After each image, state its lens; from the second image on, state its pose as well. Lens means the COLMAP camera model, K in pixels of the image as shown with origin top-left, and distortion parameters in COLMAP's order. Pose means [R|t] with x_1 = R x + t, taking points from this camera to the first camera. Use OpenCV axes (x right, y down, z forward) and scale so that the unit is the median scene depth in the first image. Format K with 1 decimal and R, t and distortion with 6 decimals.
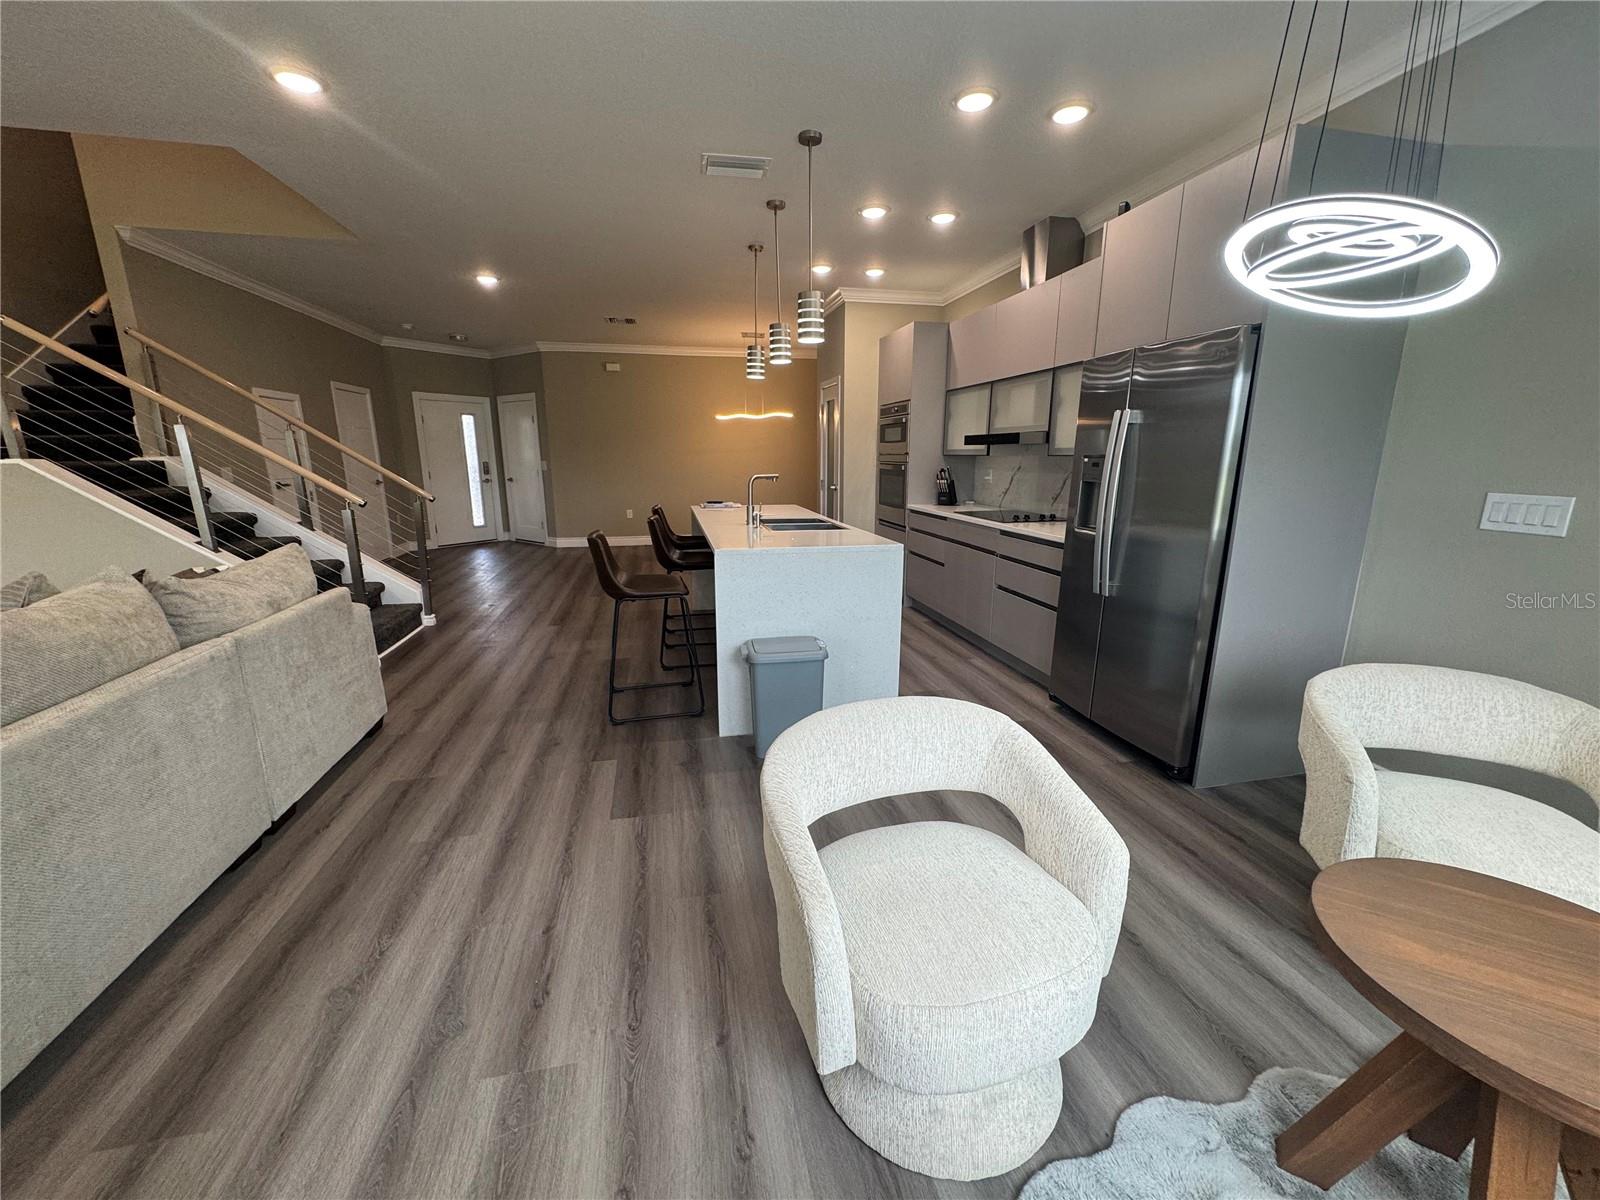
lens RADIAL K [[644.2, 0, 794.2], [0, 644.2, 607.4], [0, 0, 1]] dist [-0.002716, 0.000623]
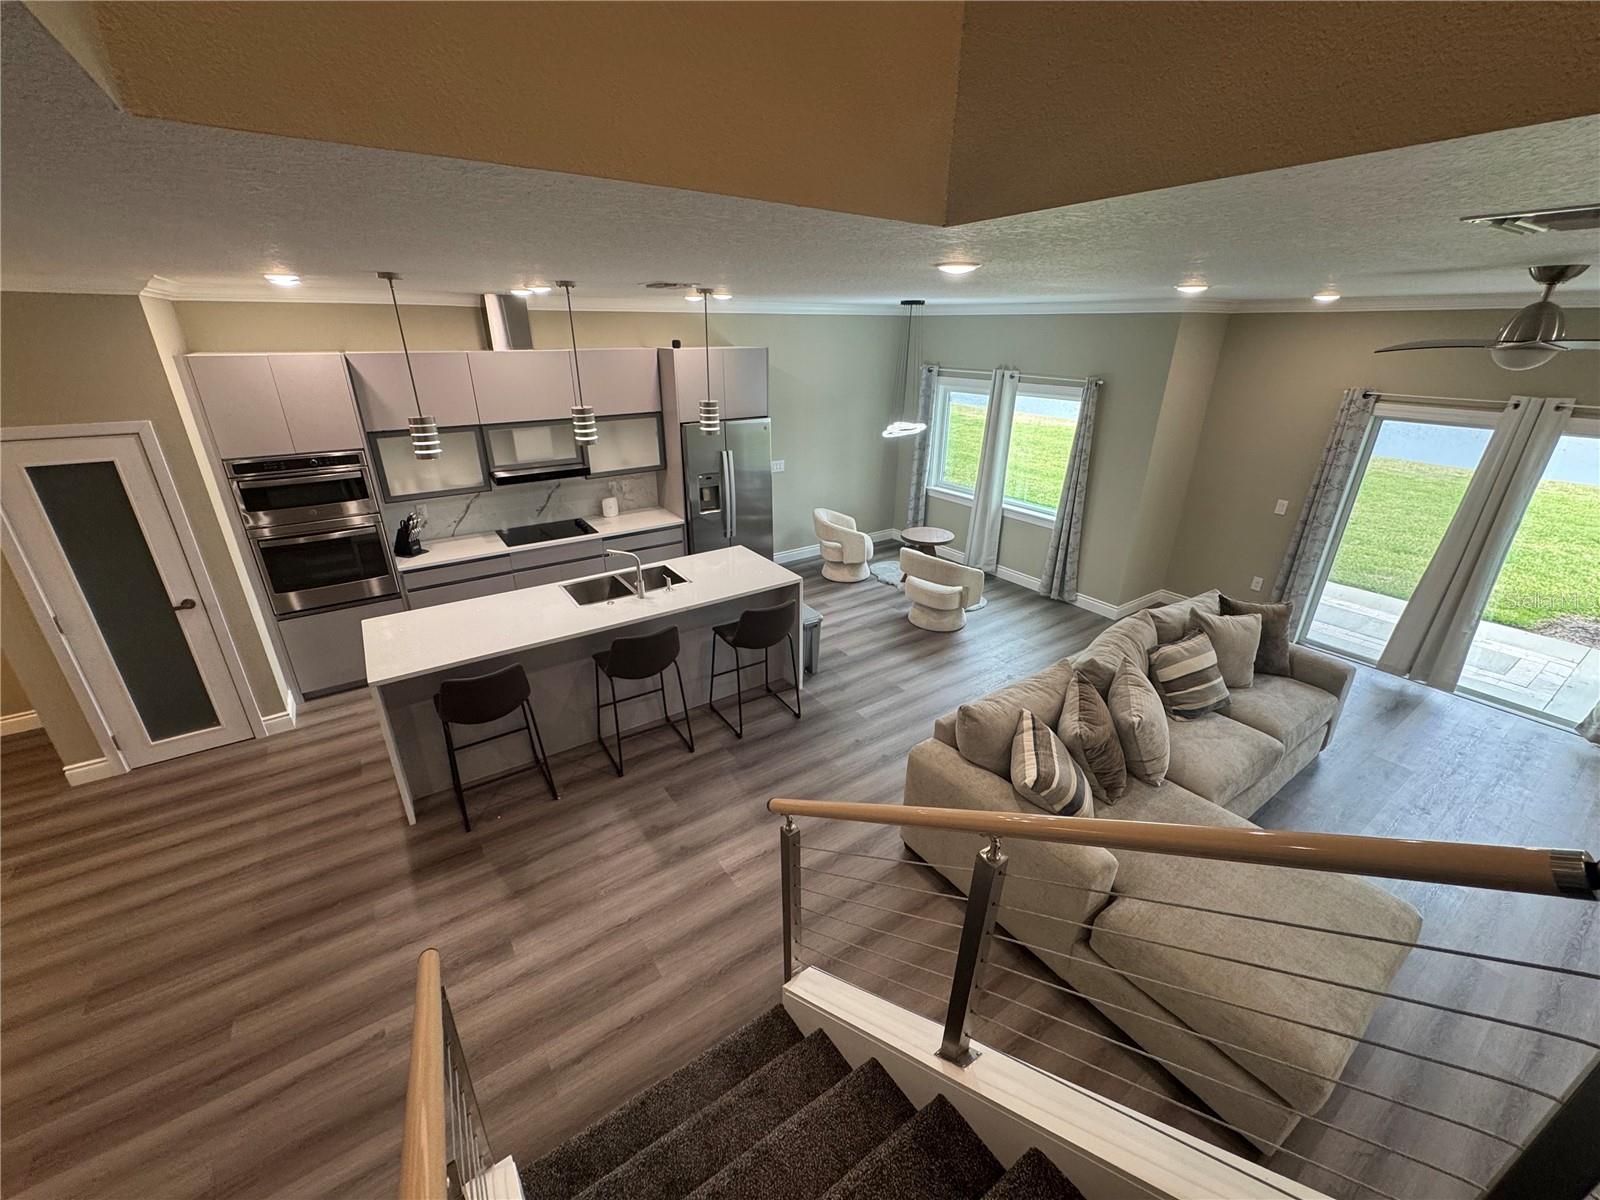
lens RADIAL K [[644.2, 0, 804.7], [0, 644.2, 597.4], [0, 0, 1]] dist [-0.002716, 0.000623]
pose [[-0.391785, -0.354515, 0.849014, -0.704209], [0.207307, 0.865040, 0.456870, -0.369498], [-0.896398, 0.355001, -0.265416, 0.695134]]
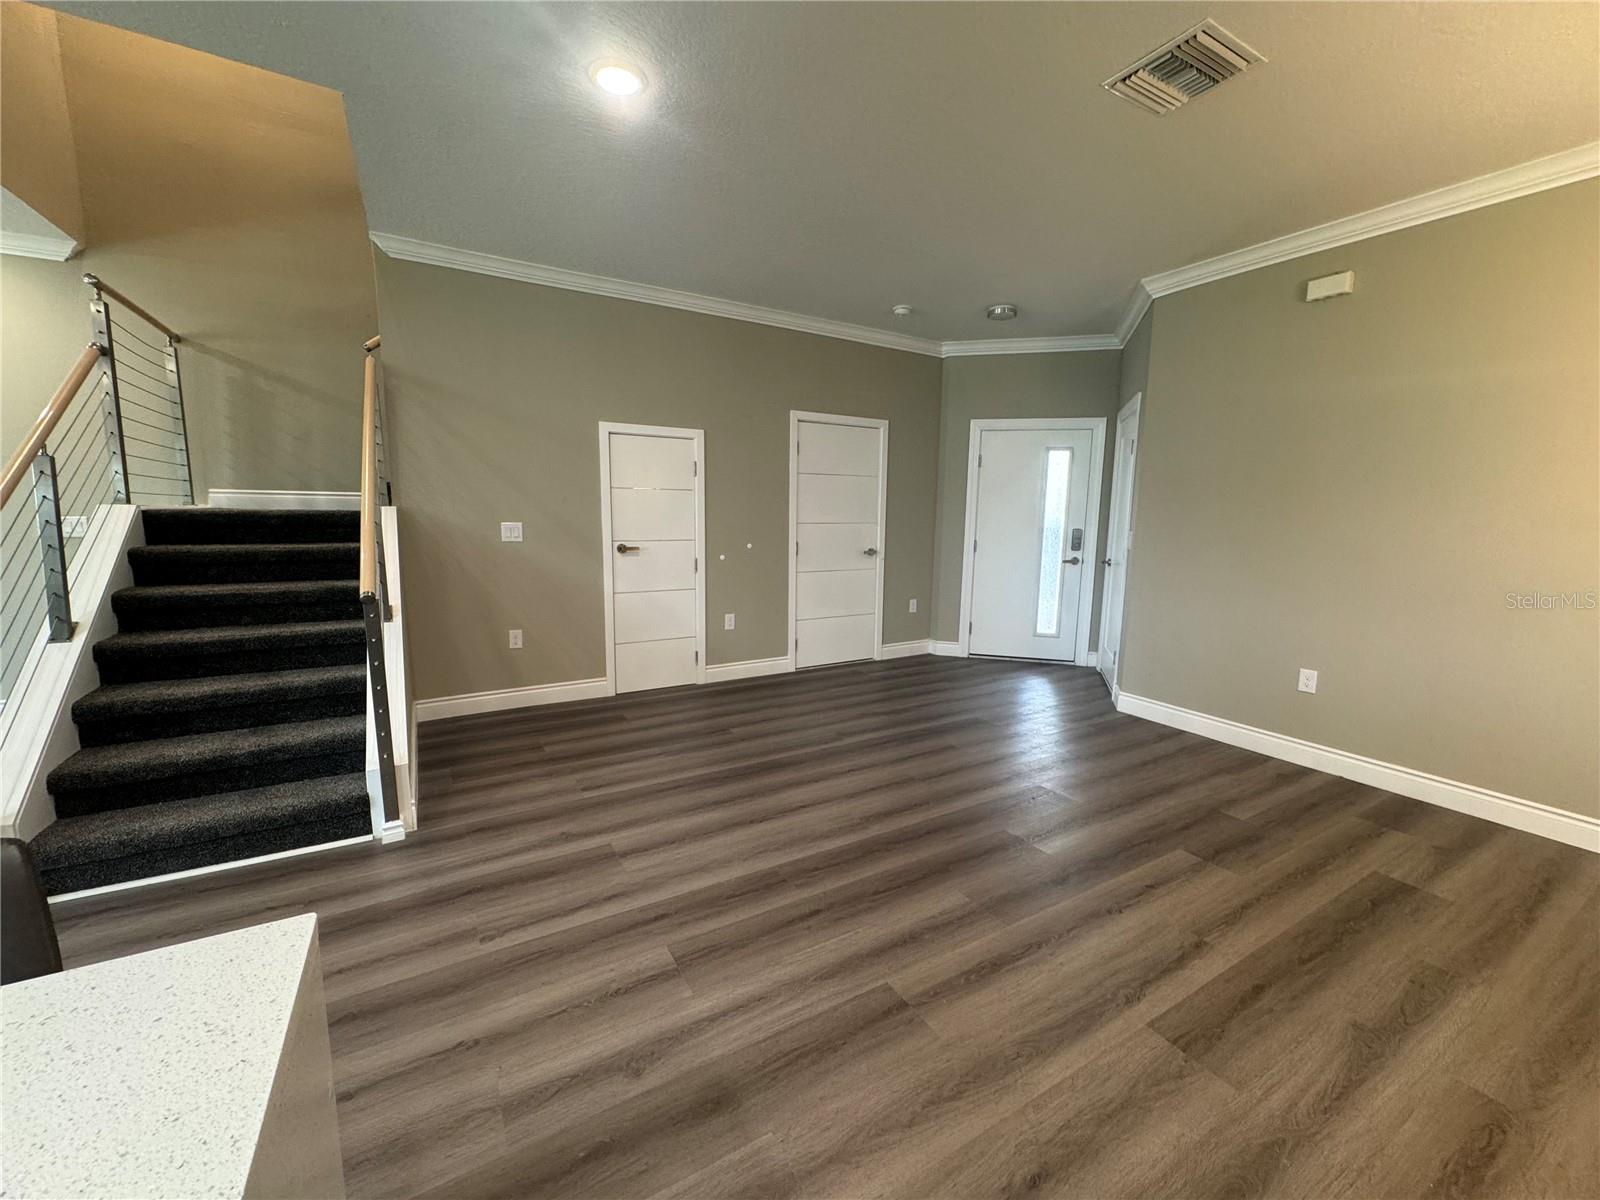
lens RADIAL K [[644.2, 0, 799.3], [0, 644.2, 598.9], [0, 0, 1]] dist [-0.002716, 0.000623]
pose [[0.317292, 0.136309, -0.938480, -0.016309], [-0.236751, 0.969666, 0.060795, -0.222137], [0.918300, 0.202896, 0.339939, 0.925670]]
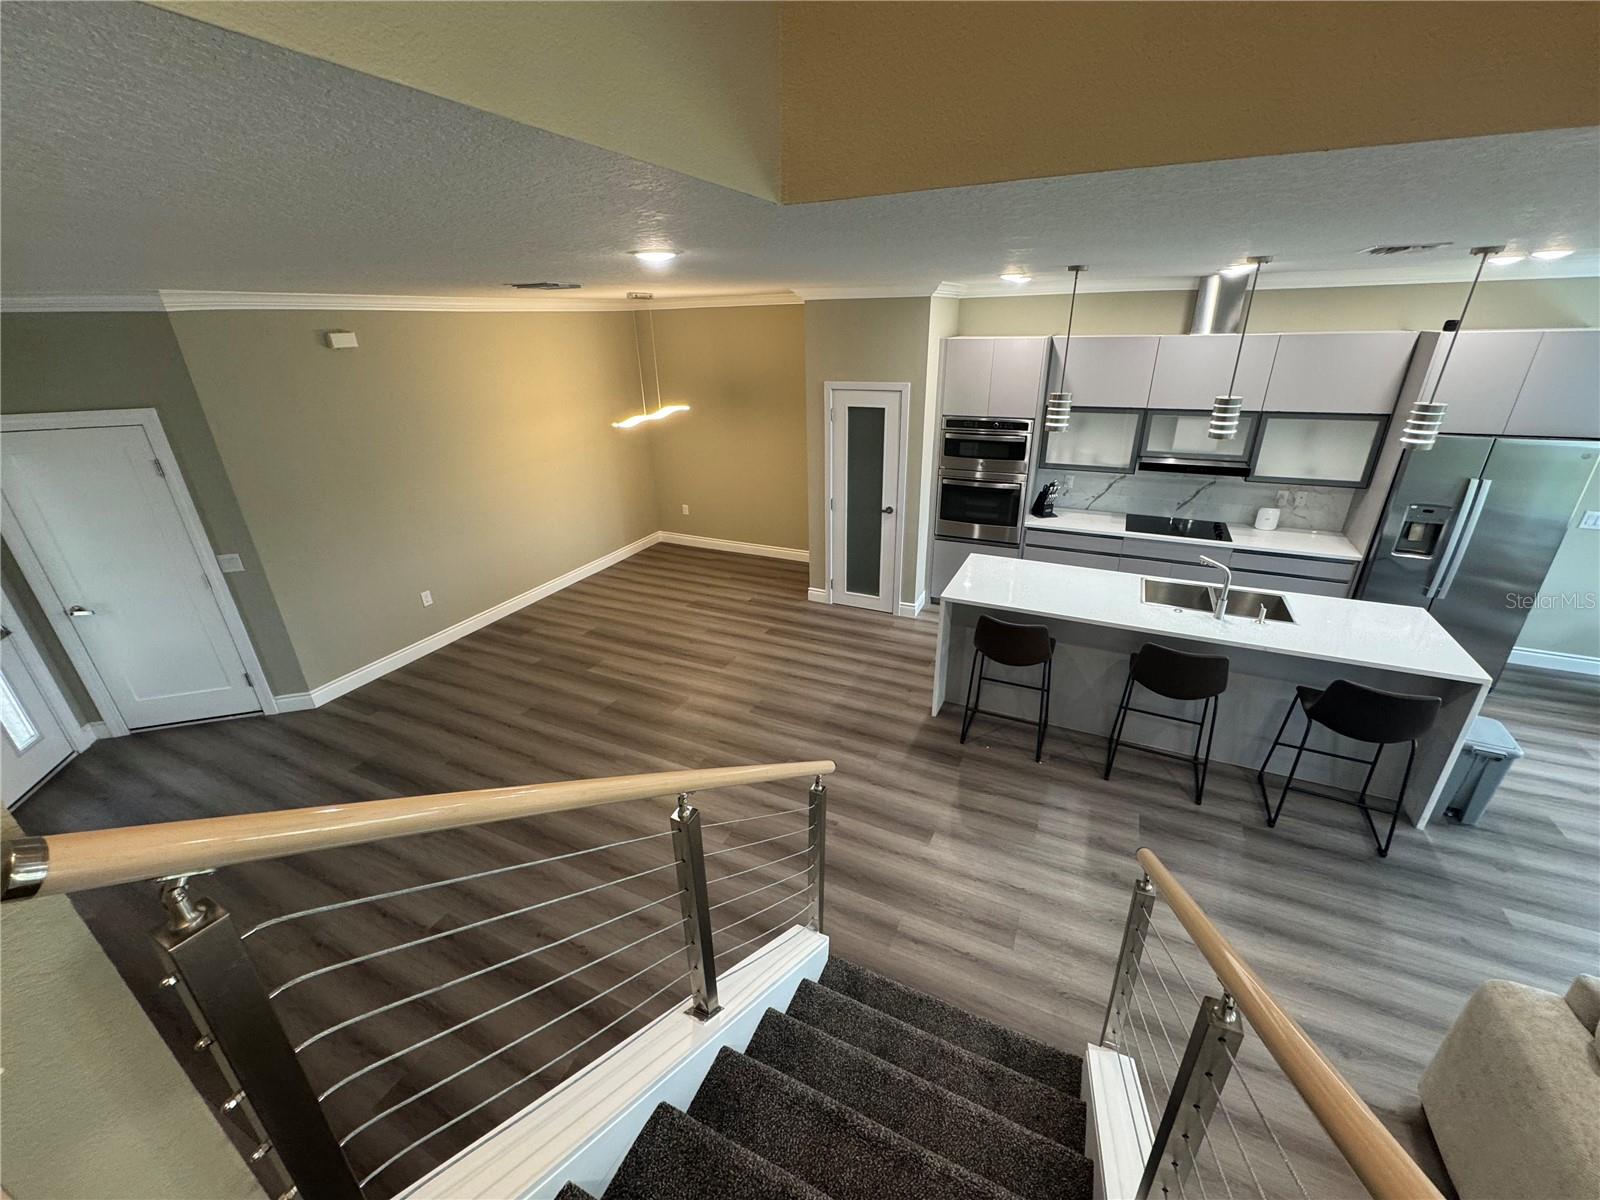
lens RADIAL K [[644.2, 0, 791.7], [0, 644.2, 598.7], [0, 0, 1]] dist [-0.002716, 0.000623]
pose [[0.609827, -0.326964, 0.721946, -0.726298], [0.206374, 0.945020, 0.253668, -0.343728], [-0.765193, -0.005703, 0.643775, 0.584514]]
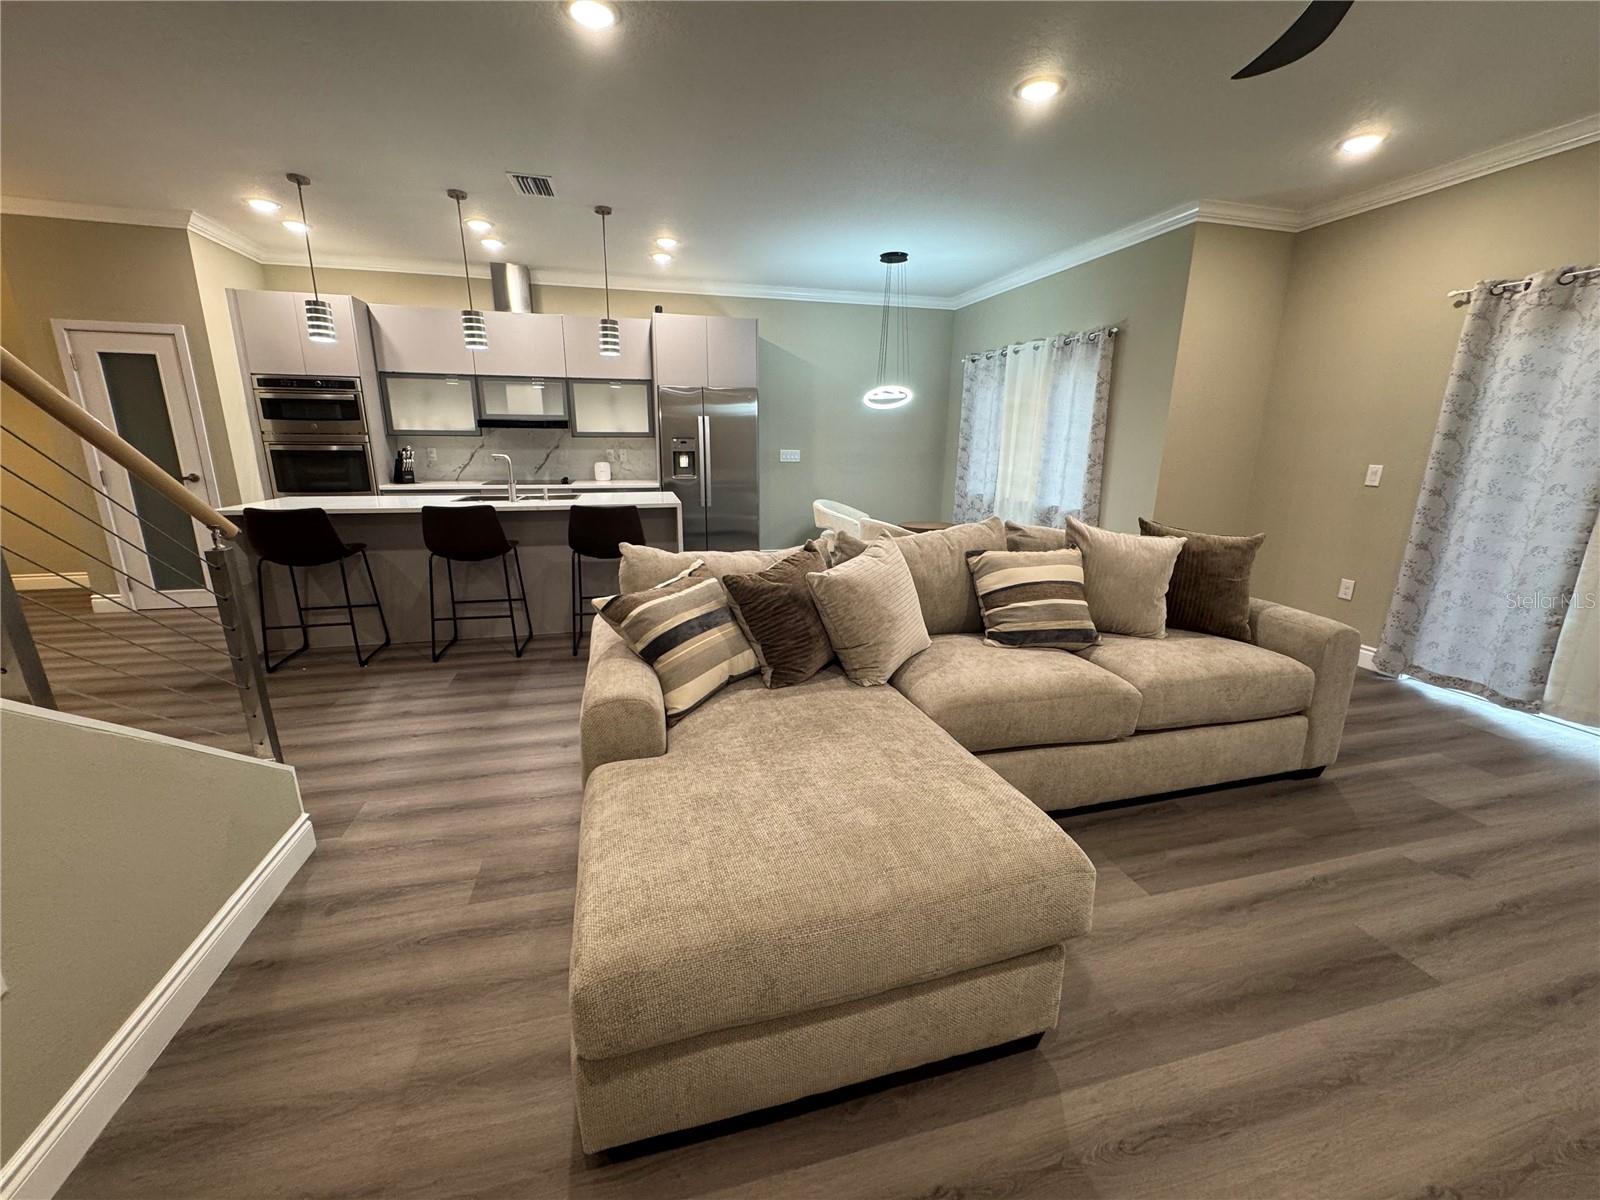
lens RADIAL K [[644.2, 0, 802.9], [0, 644.2, 595.7], [0, 0, 1]] dist [-0.002716, 0.000623]
pose [[-0.057352, -0.238188, 0.969524, -0.766962], [0.221312, 0.943928, 0.244992, -0.092456], [-0.973515, 0.228618, -0.001422, 0.384602]]
